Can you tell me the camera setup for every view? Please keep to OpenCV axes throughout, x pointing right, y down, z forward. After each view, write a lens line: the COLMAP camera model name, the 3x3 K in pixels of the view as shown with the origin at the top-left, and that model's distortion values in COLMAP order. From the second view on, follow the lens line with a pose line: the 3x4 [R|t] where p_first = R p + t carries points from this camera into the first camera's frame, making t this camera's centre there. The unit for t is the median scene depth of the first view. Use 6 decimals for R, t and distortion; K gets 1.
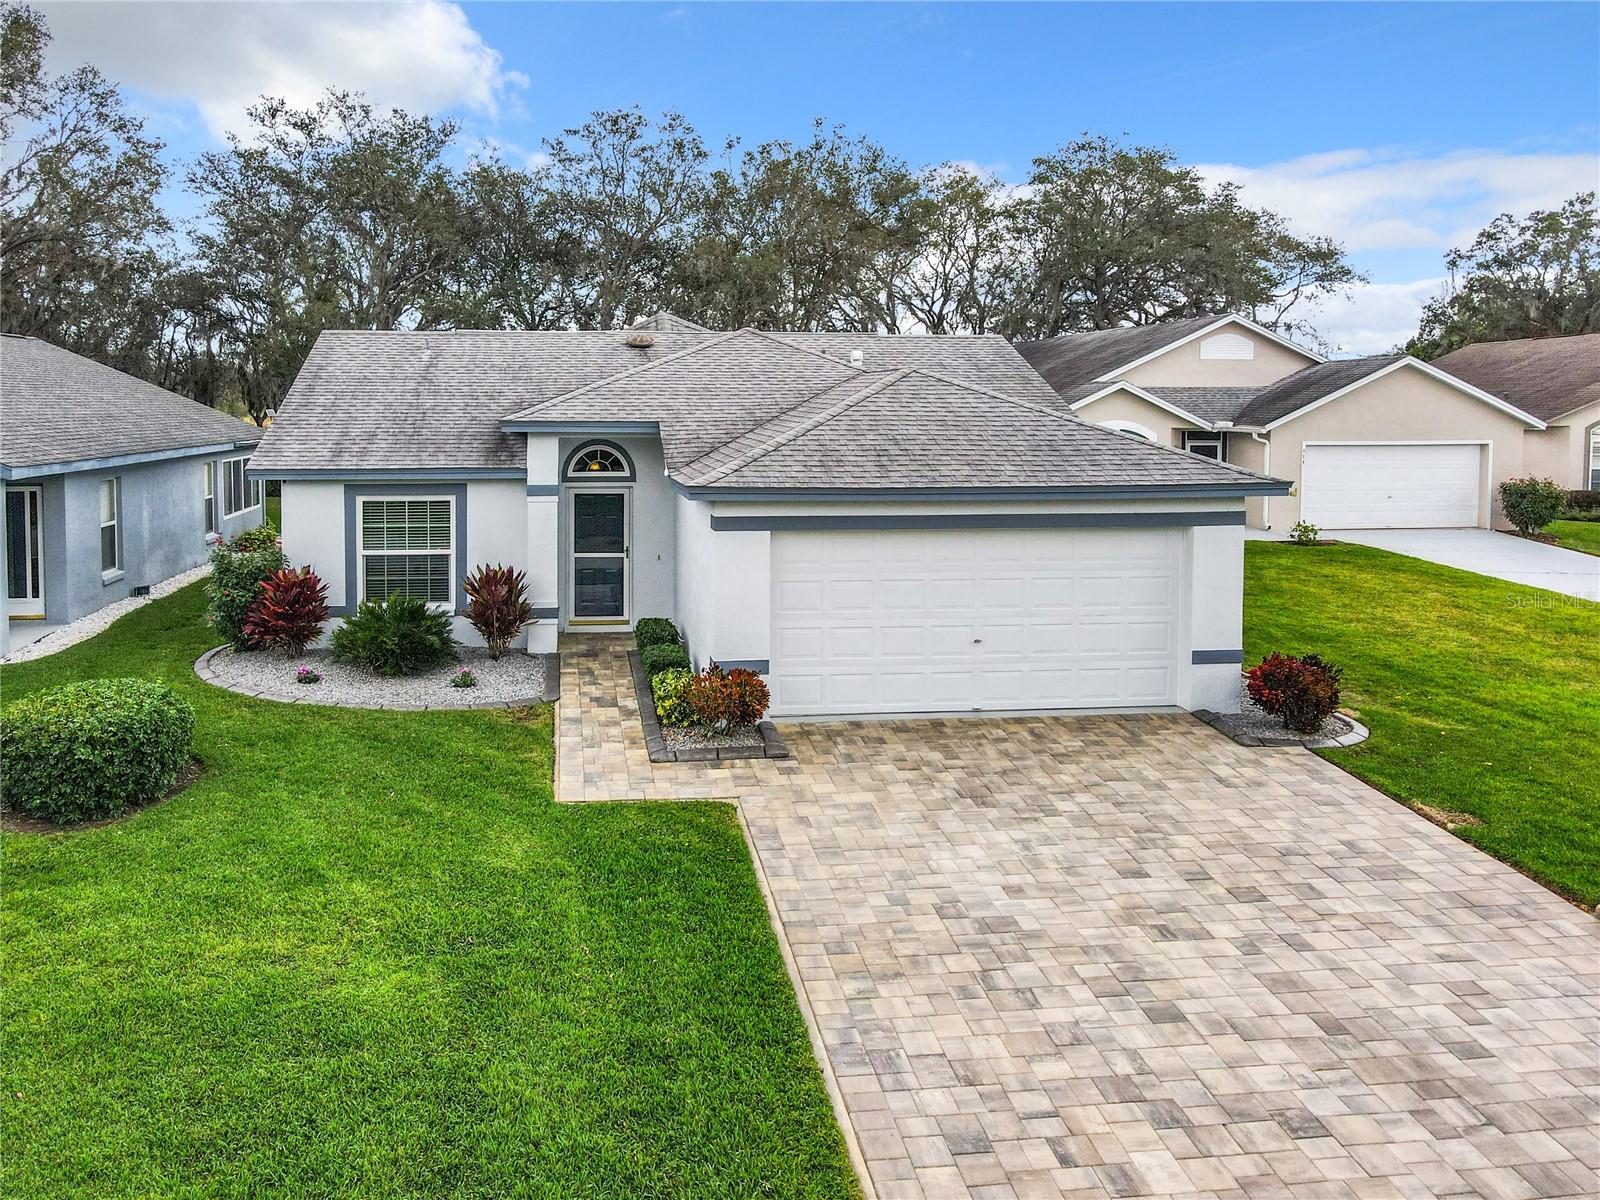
lens RADIAL K [[1431.9, 0, 800.0], [0, 1431.9, 600.0], [0, 0, 1]] dist [-0.039579, 0.122627]
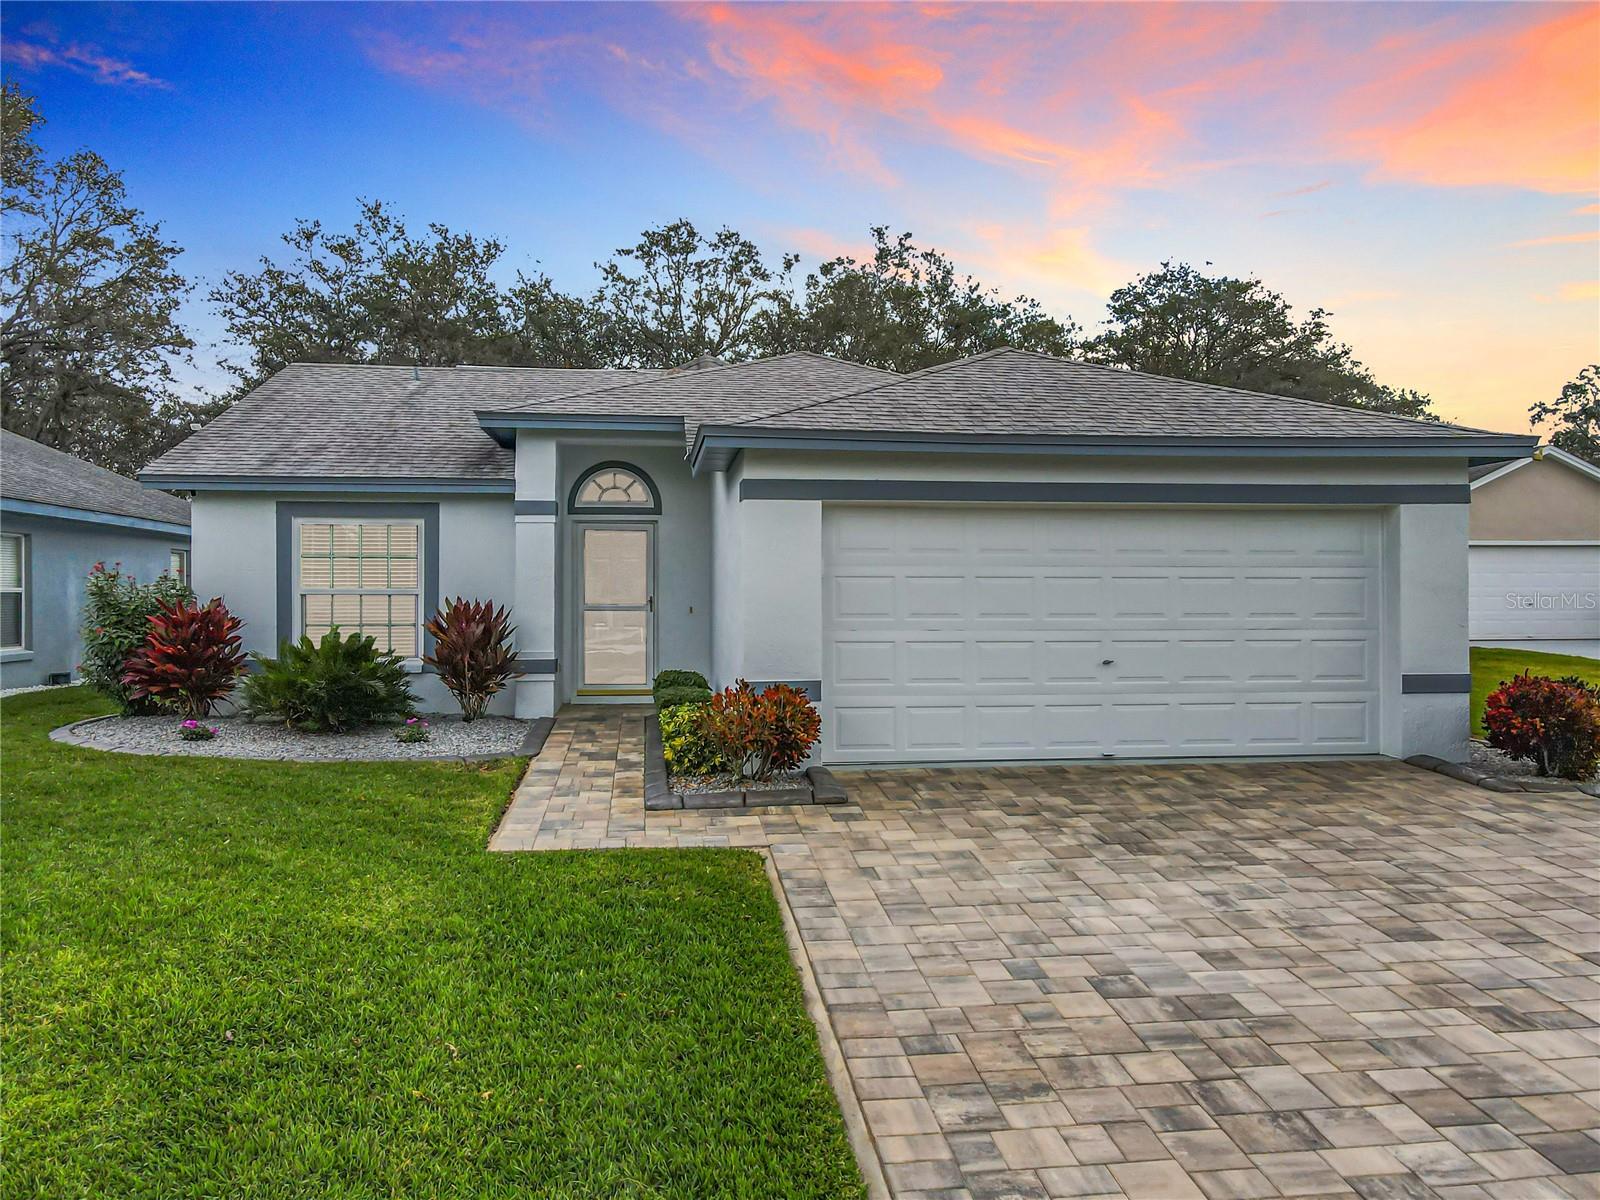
lens RADIAL K [[1423.7, 0, 851.8], [0, 1423.7, 598.3], [0, 0, 1]] dist [0.045385, -0.014692]
pose [[0.999605, -0.022615, -0.016672, 0.009062], [0.020253, 0.991269, -0.130287, 0.116376], [0.019473, 0.129898, 0.991336, 0.348072]]
